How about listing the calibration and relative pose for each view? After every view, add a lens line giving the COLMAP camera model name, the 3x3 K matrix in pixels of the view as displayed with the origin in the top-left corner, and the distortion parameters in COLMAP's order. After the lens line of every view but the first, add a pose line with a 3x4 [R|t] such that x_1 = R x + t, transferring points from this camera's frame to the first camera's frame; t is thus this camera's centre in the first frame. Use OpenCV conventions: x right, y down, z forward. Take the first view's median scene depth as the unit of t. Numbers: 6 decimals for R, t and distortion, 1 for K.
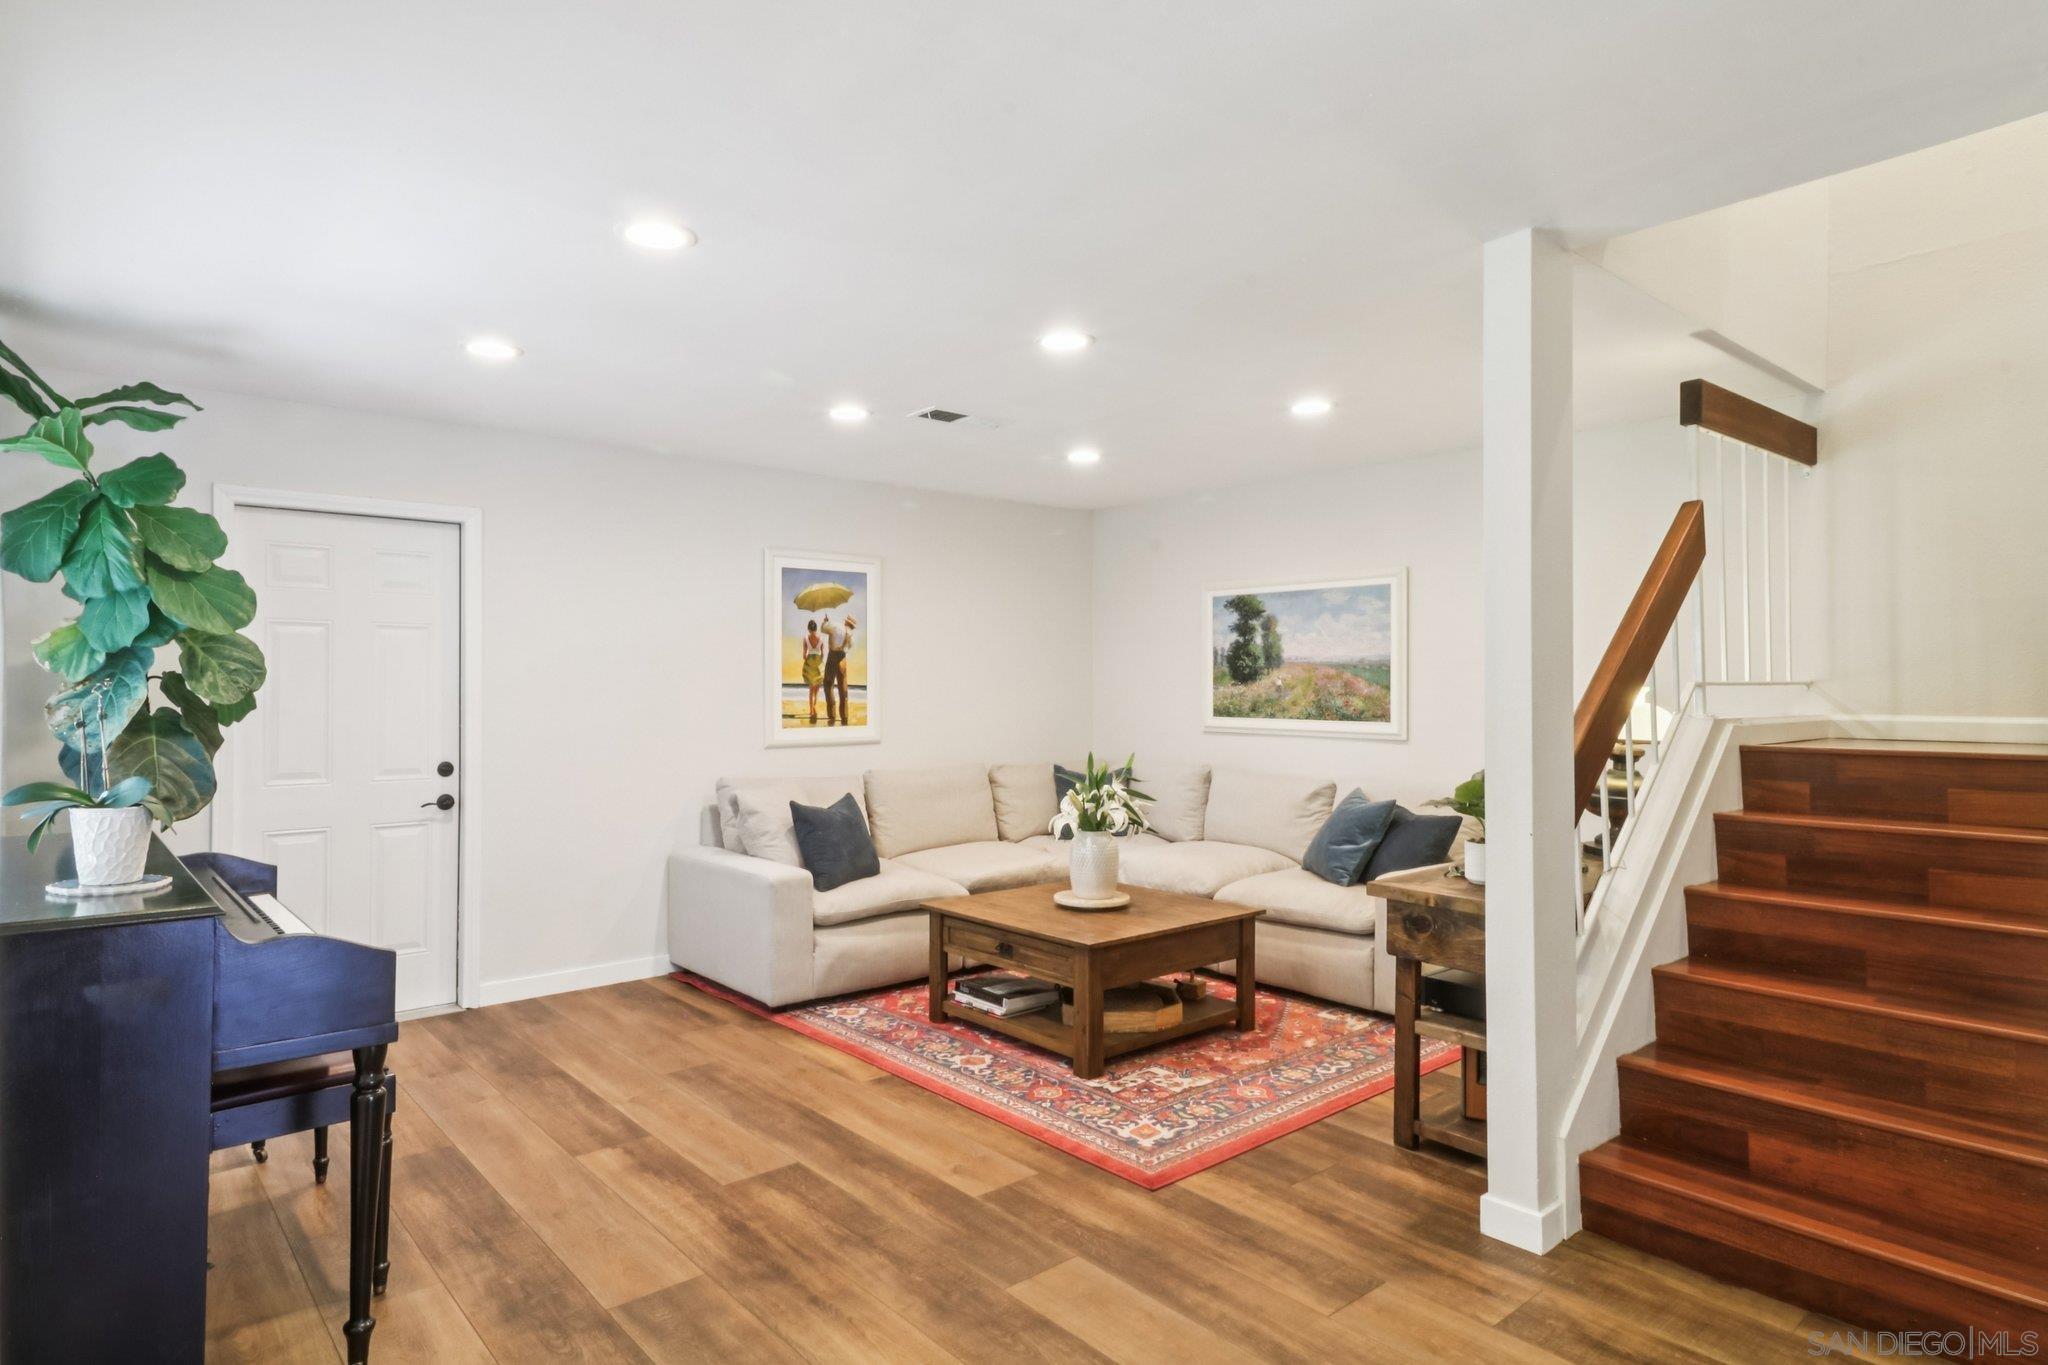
lens RADIAL K [[1145.7, 0, 1011.3], [0, 1145.7, 680.3], [0, 0, 1]] dist [-0.000236, -0.007081]
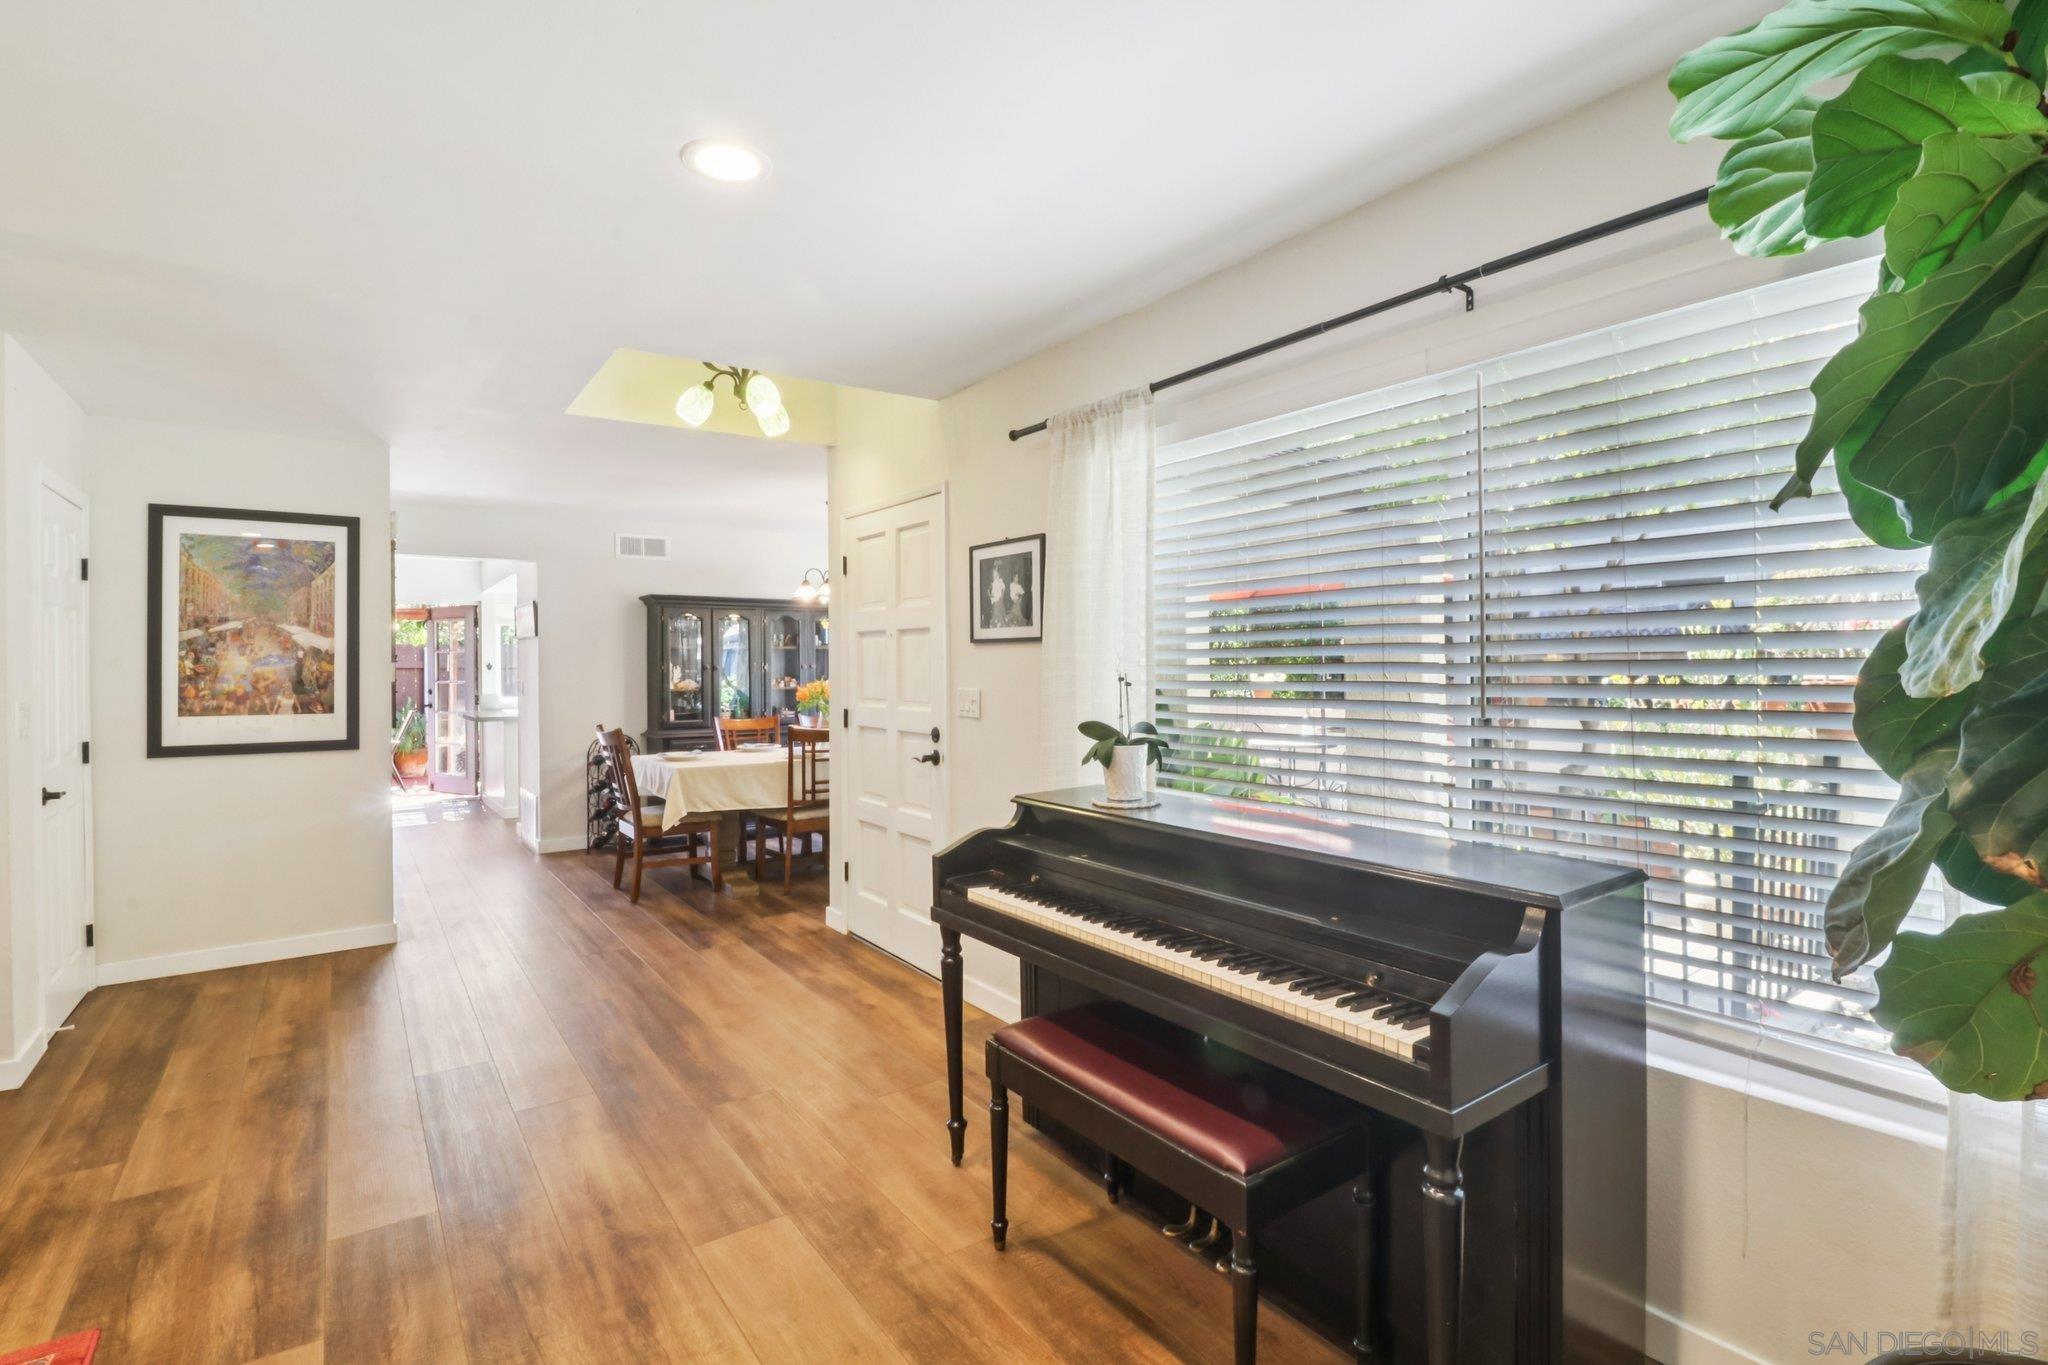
lens RADIAL K [[953.5, 0, 994.3], [0, 953.5, 658.6], [0, 0, 1]] dist [-0.001389, -0.009156]
pose [[-0.994718, 0.010259, 0.102127, -0.280936], [0.009182, 0.999897, -0.011017, 0.005280], [-0.102229, -0.010021, -0.994710, 0.816138]]
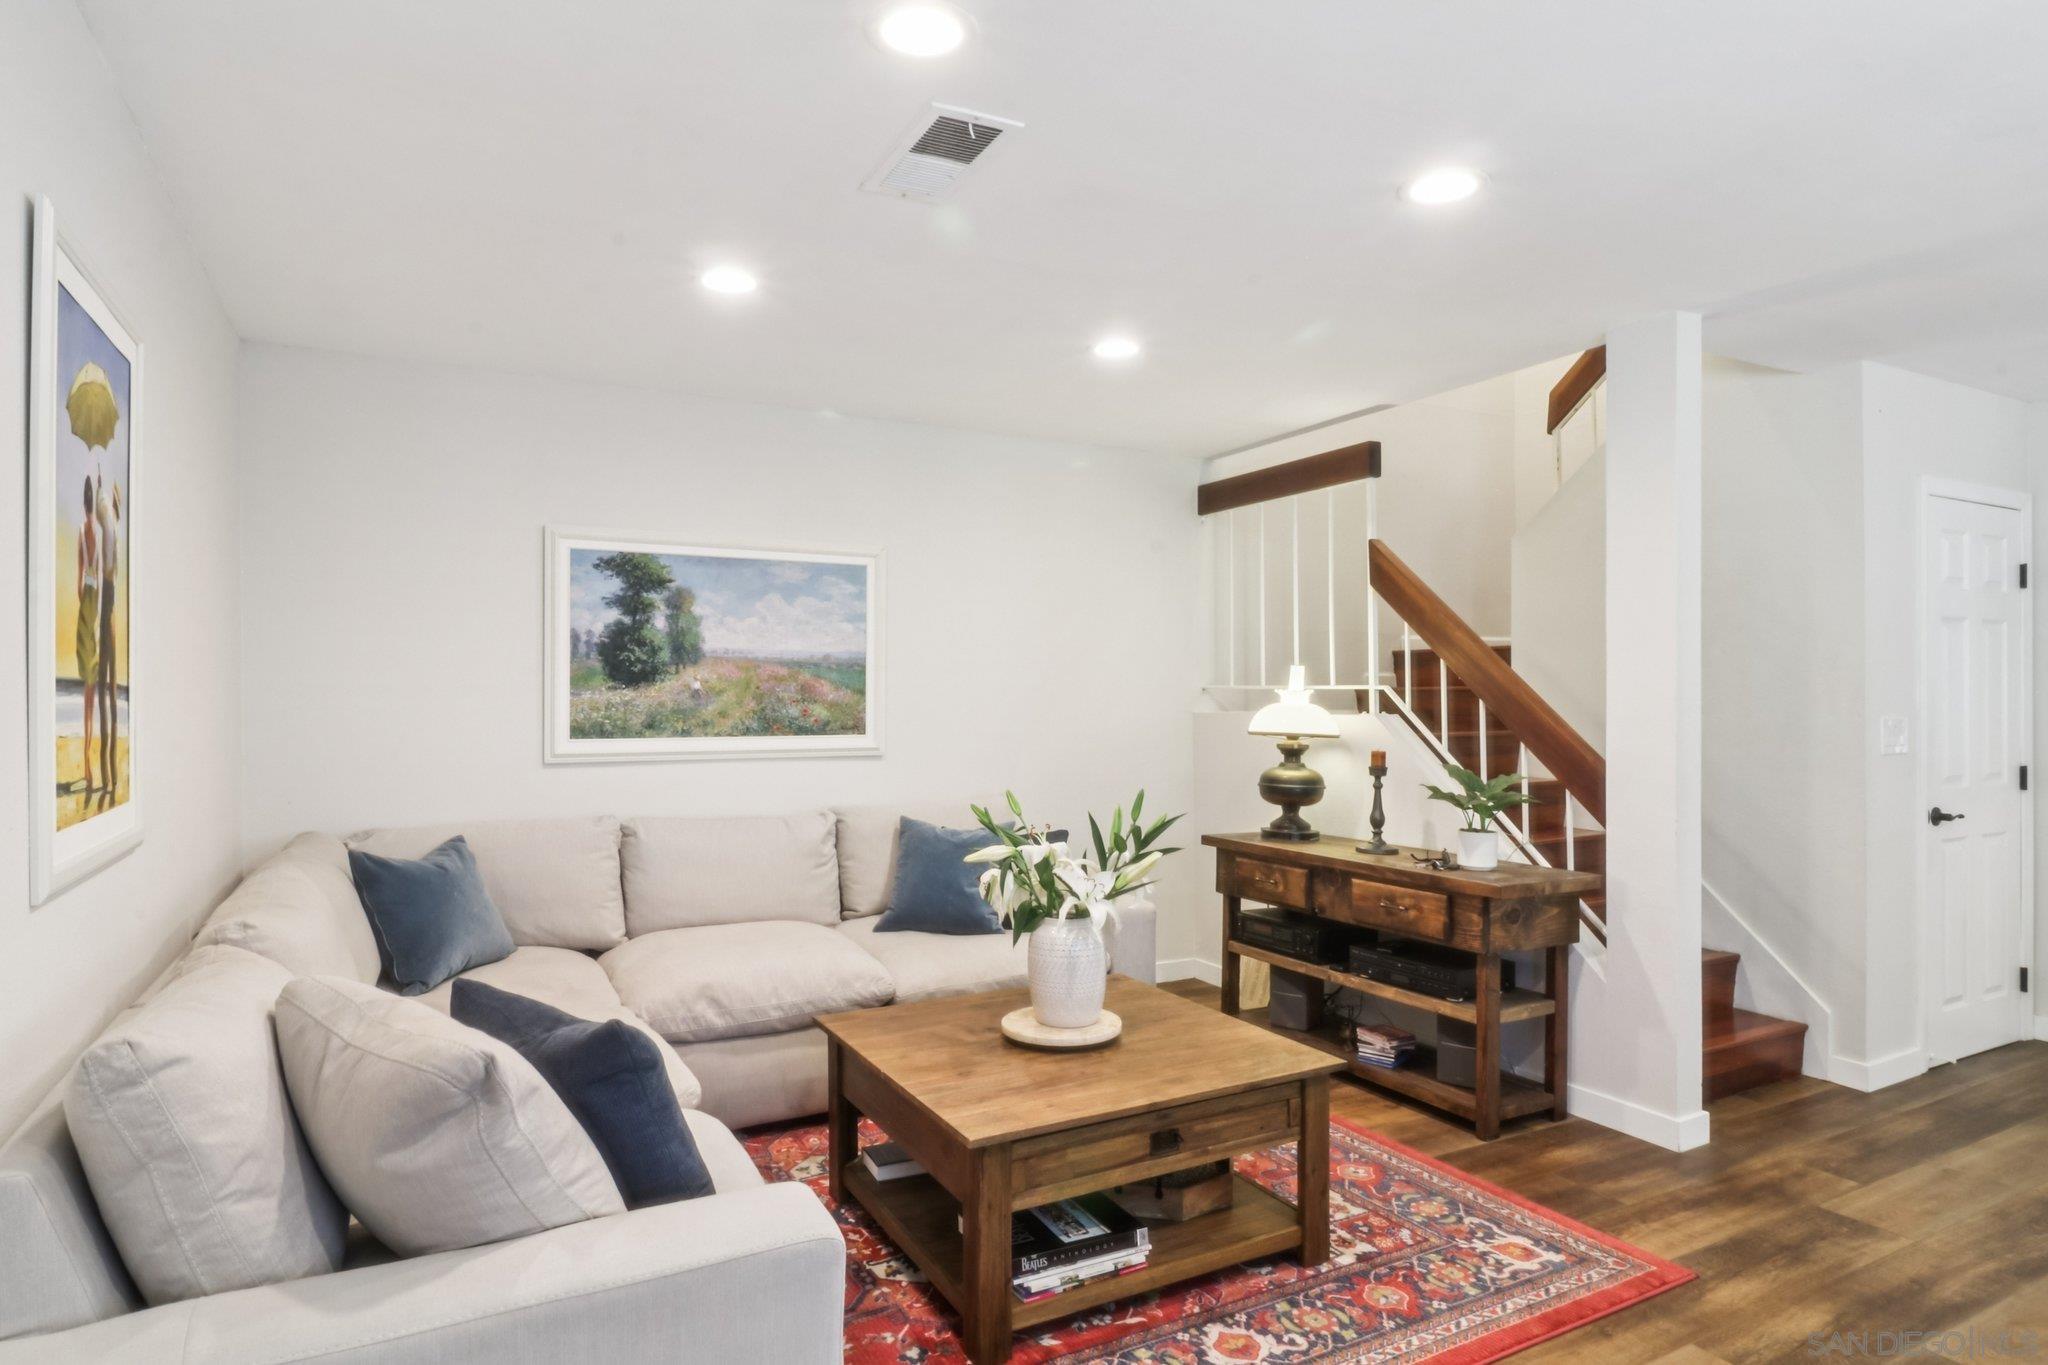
lens RADIAL K [[1145.7, 0, 1024.5], [0, 1145.7, 688.9], [0, 0, 1]] dist [-0.000236, -0.007081]
pose [[0.207294, 0.000701, 0.978278, -0.428214], [-0.003613, 0.999993, 0.000049, 0.003559], [-0.978272, -0.003545, 0.207296, 0.688190]]
